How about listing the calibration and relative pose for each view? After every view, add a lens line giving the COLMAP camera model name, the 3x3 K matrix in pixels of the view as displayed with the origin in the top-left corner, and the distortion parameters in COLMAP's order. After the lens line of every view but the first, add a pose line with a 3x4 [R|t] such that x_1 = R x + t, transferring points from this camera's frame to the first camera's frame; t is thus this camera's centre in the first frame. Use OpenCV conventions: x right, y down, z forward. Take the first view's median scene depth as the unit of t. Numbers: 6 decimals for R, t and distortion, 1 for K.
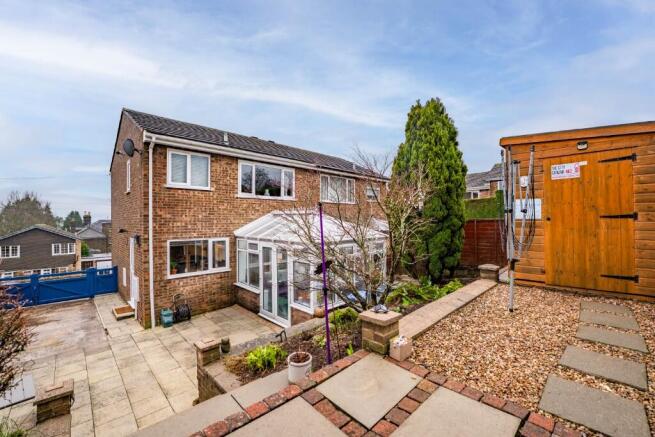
lens RADIAL K [[269.4, 0, 326.5], [0, 269.4, 219.2], [0, 0, 1]] dist [-0.013143, -0.000119]
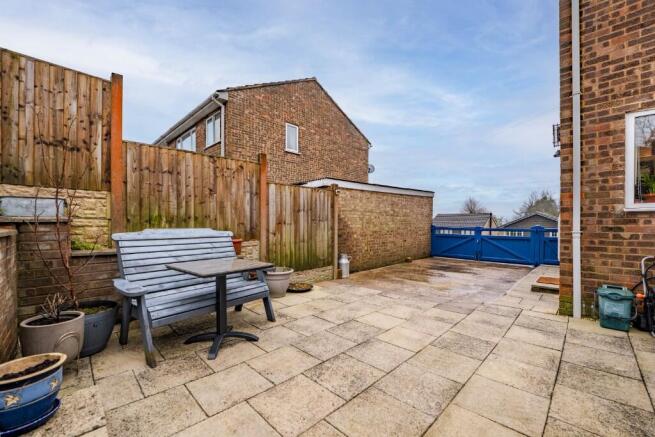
lens RADIAL K [[269.4, 0, 326.5], [0, 269.4, 224.3], [0, 0, 1]] dist [-0.013143, -0.000119]
pose [[0.020652, 0.008847, -0.999748, -0.224480], [-0.003299, 0.999956, 0.008780, 0.249151], [0.999781, 0.003117, 0.020680, 0.578622]]
